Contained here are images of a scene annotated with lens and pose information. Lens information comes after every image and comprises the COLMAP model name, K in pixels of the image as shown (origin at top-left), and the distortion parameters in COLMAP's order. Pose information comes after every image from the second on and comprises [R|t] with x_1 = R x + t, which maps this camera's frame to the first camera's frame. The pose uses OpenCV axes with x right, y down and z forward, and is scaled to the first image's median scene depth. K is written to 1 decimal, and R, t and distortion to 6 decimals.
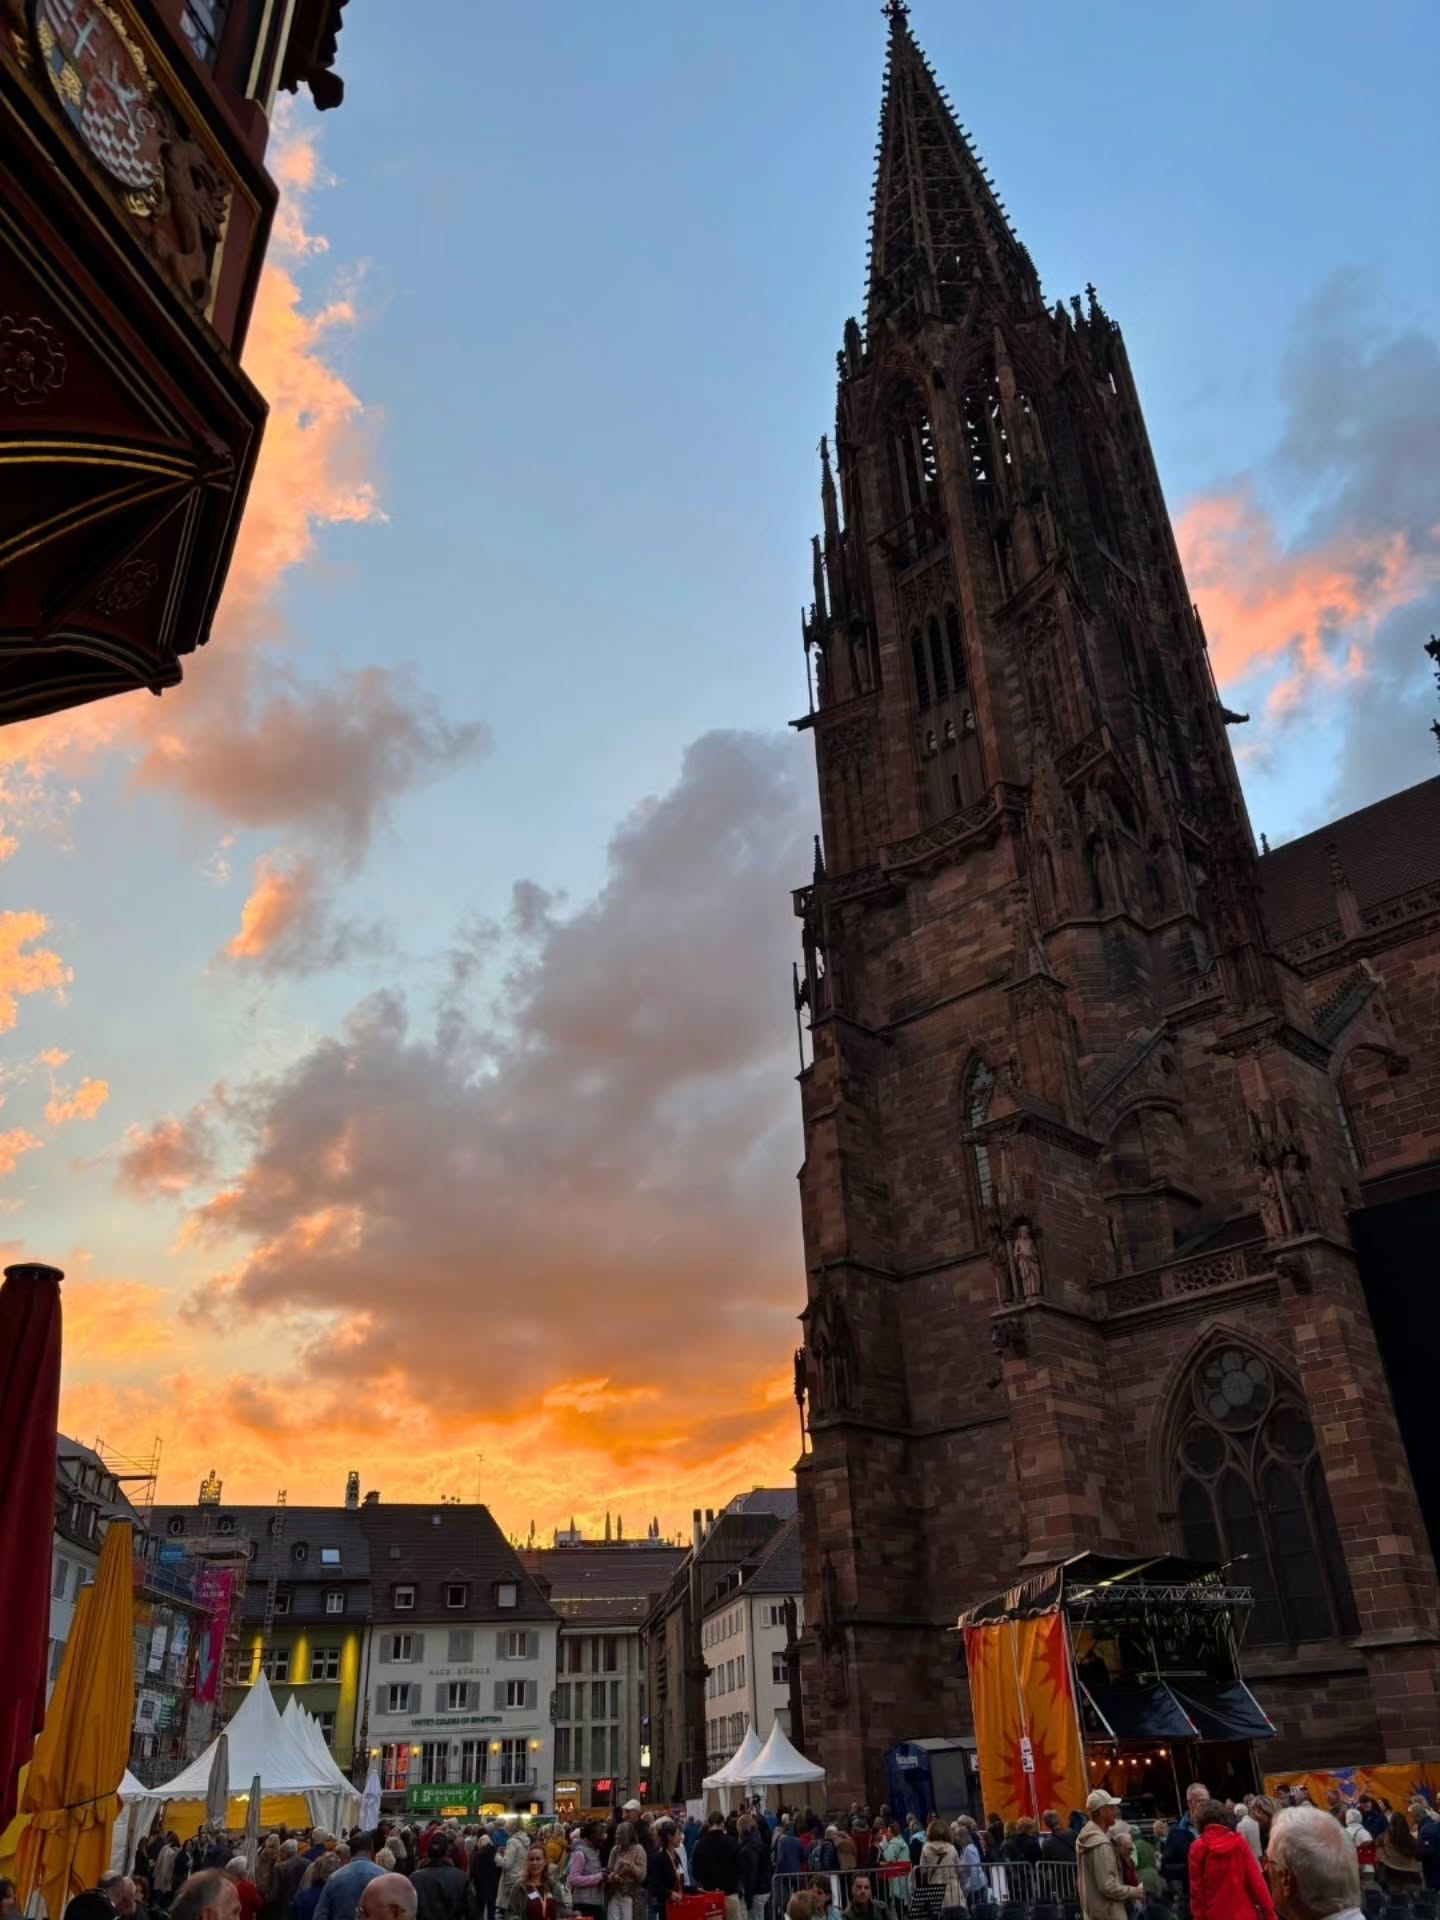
lens RADIAL K [[1300.8, 0, 720.0], [0, 1300.8, 960.0], [0, 0, 1]] dist [0.044715, -0.048505]
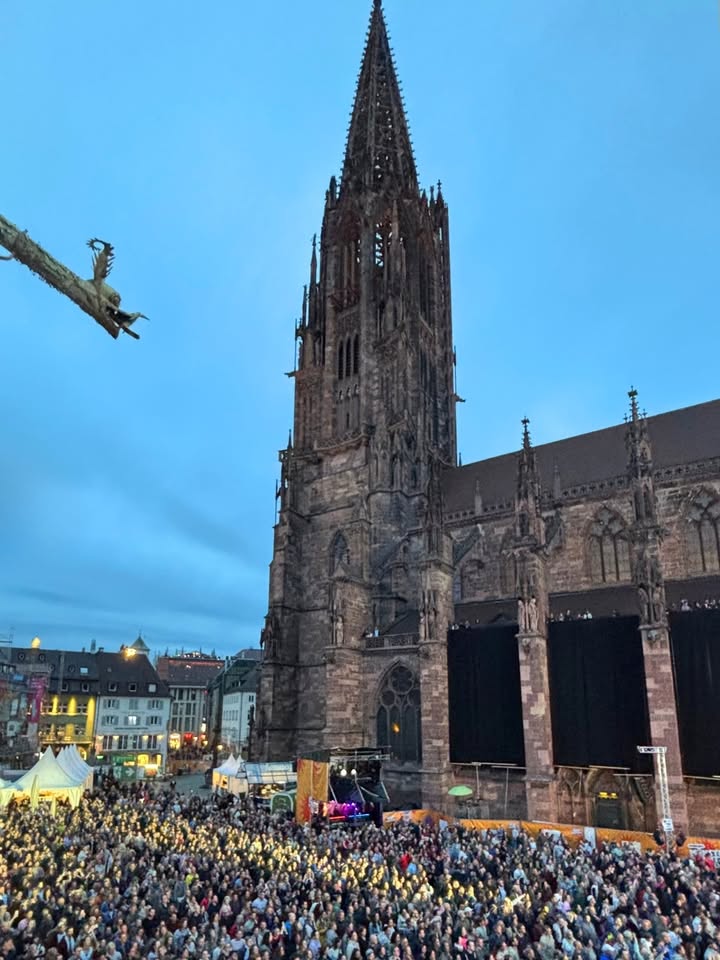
lens RADIAL K [[537.7, 0, 360.0], [0, 537.7, 480.0], [0, 0, 1]] dist [0.017690, -0.025155]
pose [[0.983985, 0.084140, 0.157144, 0.053963], [-0.124063, 0.956284, 0.264820, -0.296994], [-0.127993, -0.280075, 0.951407, -0.006029]]
